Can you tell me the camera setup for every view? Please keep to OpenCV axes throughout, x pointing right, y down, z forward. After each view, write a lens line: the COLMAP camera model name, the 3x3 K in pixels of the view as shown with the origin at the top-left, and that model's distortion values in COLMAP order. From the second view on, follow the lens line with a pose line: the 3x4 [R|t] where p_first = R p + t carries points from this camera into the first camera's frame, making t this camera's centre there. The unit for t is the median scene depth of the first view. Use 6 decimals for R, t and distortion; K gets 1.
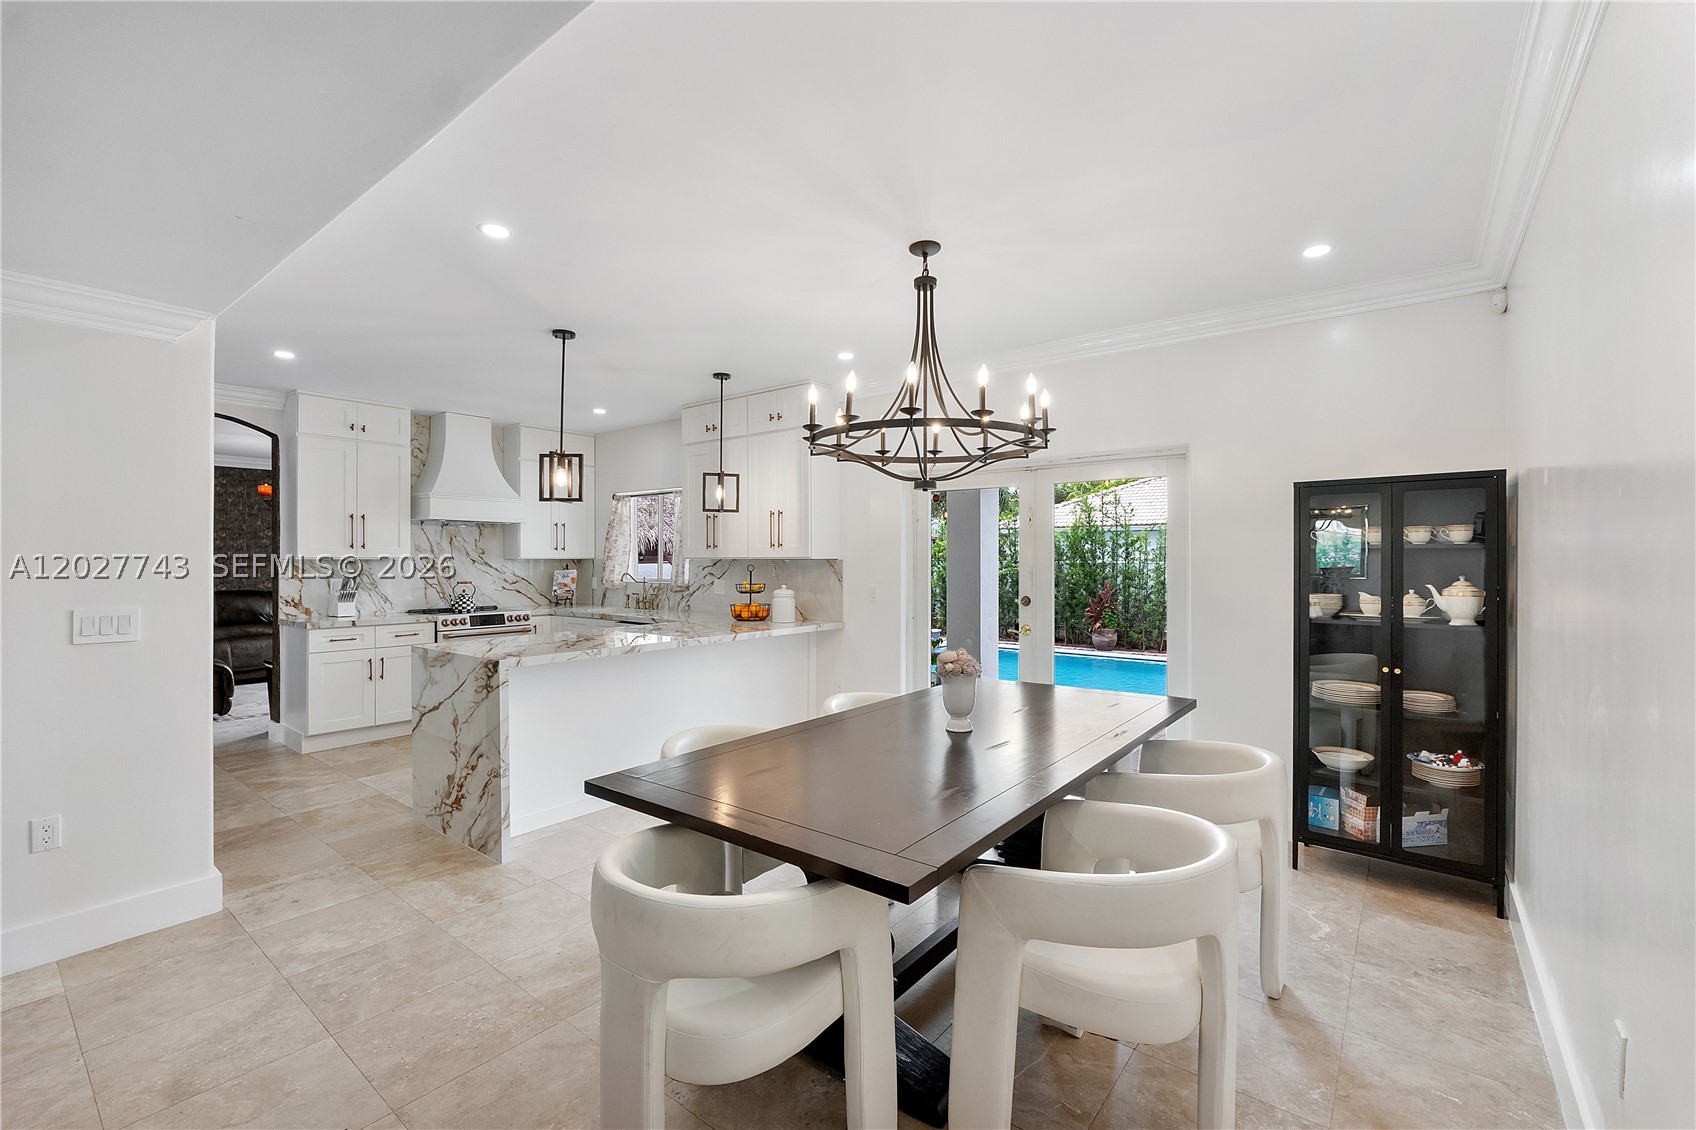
lens RADIAL K [[727.7, 0, 852.5], [0, 727.7, 557.2], [0, 0, 1]] dist [-0.003303, -0.000299]
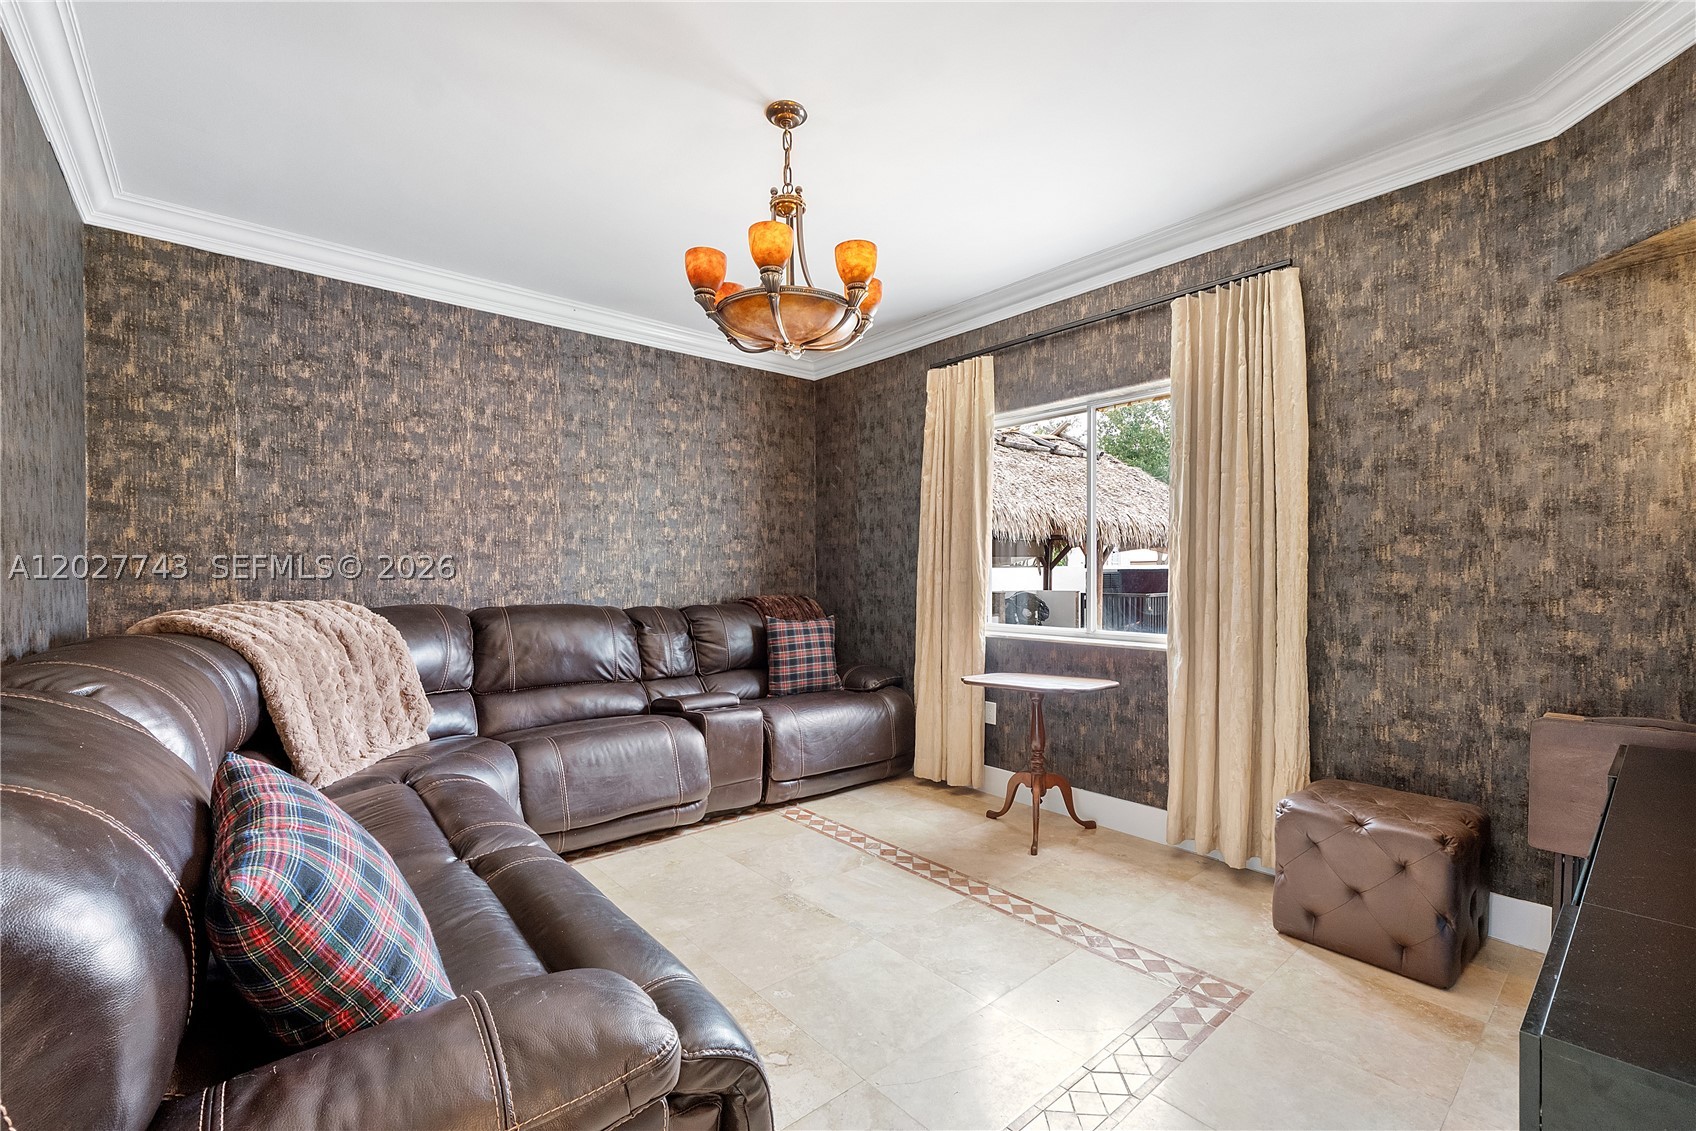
lens RADIAL K [[727.7, 0, 848.1], [0, 727.7, 581.2], [0, 0, 1]] dist [-0.003303, -0.000299]
pose [[0.980971, 0.004759, -0.194097, -0.824523], [-0.001699, 0.999872, 0.015927, 0.034669], [0.194147, -0.015294, 0.980853, 0.856340]]
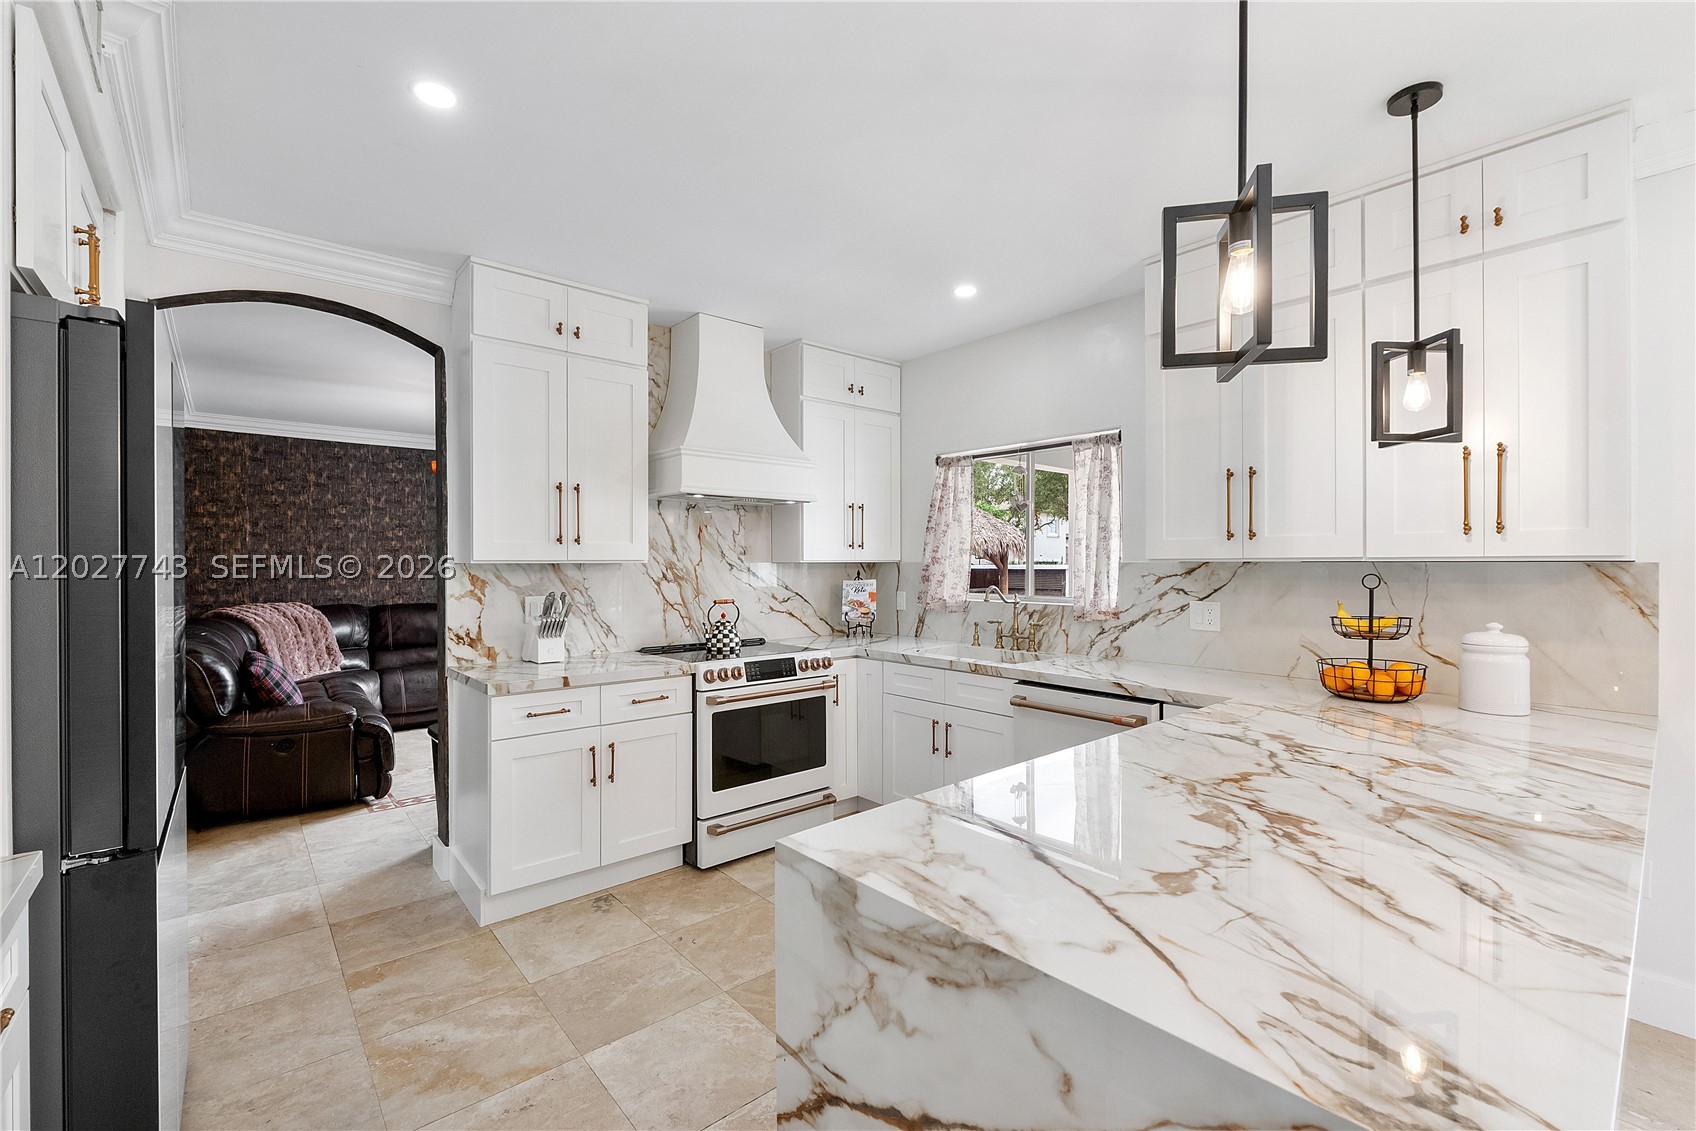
lens RADIAL K [[727.7, 0, 851.0], [0, 727.7, 564.7], [0, 0, 1]] dist [-0.003303, -0.000299]
pose [[0.981402, -0.001203, -0.191960, -0.325573], [0.002051, 0.999989, 0.004220, 0.001856], [0.191953, -0.004535, 0.981394, 0.443634]]
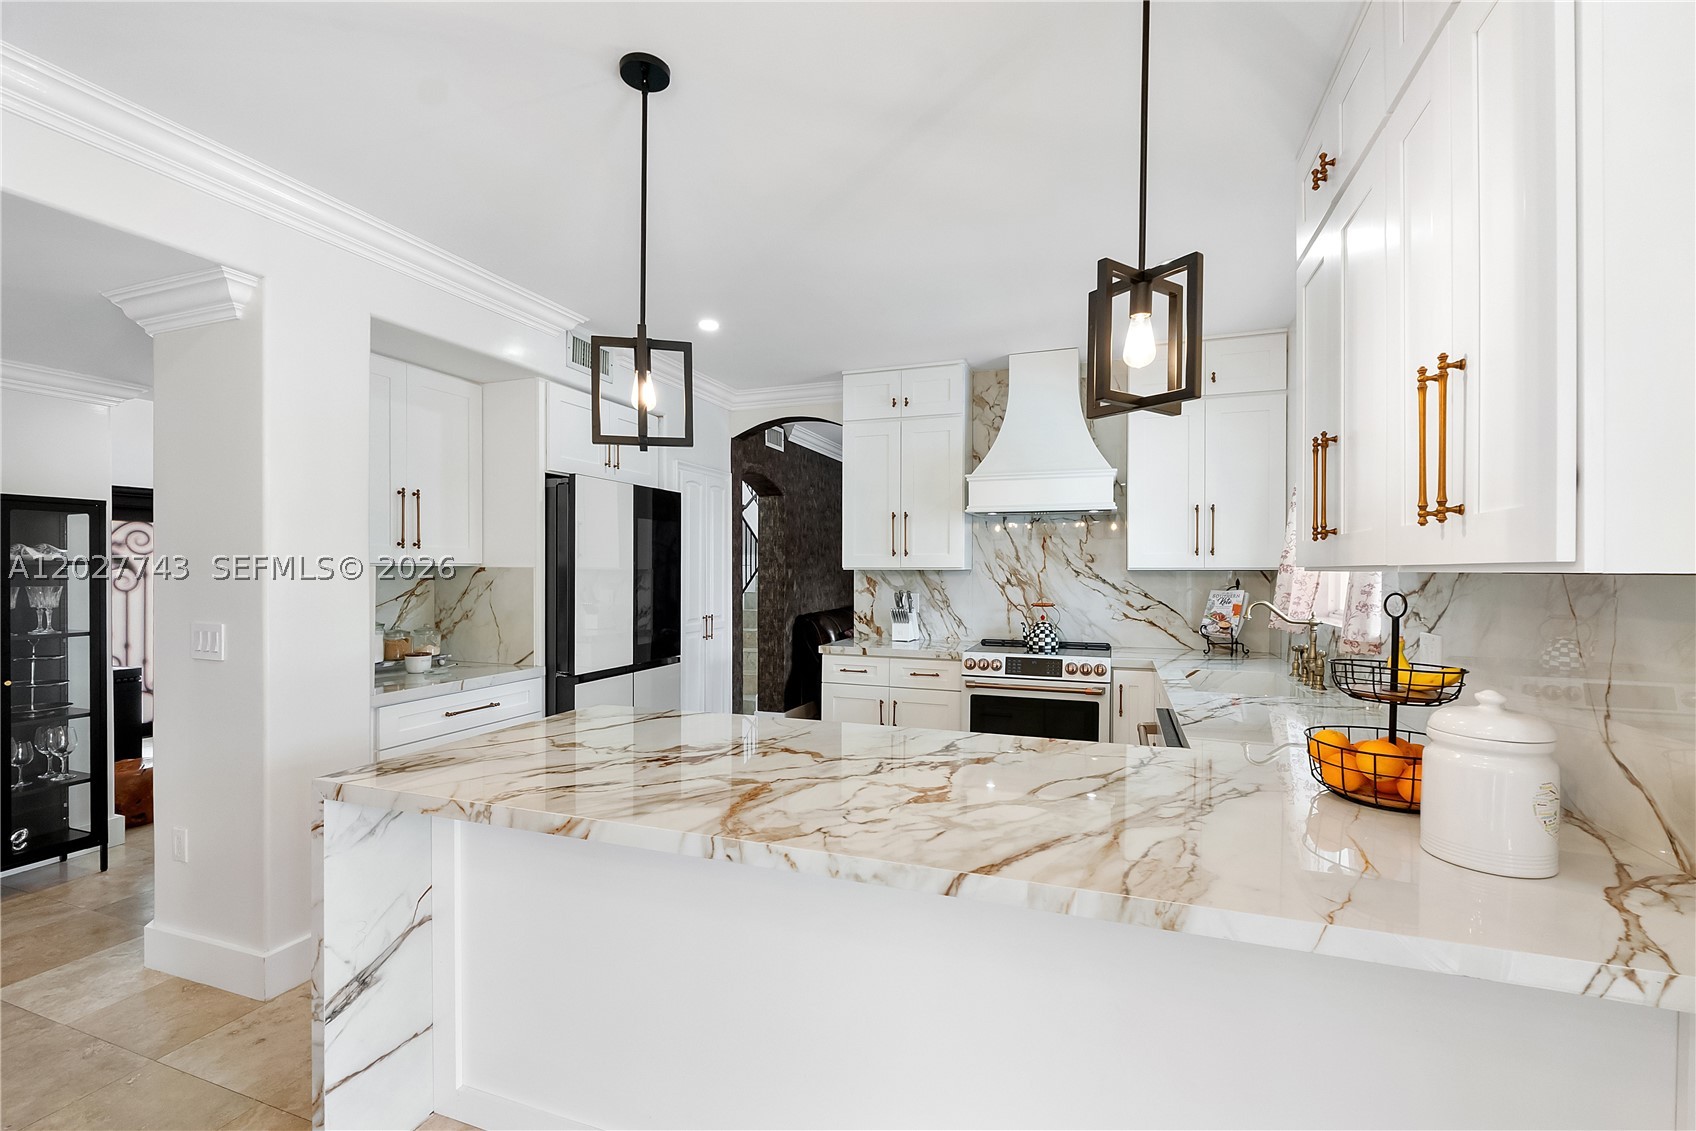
lens RADIAL K [[727.7, 0, 840.1], [0, 727.7, 568.2], [0, 0, 1]] dist [-0.003303, -0.000299]
pose [[0.305222, 0.000687, -0.952281, 0.047328], [0.000283, 1.000000, 0.000812, 0.000464], [0.952281, -0.000518, 0.305222, 0.638736]]
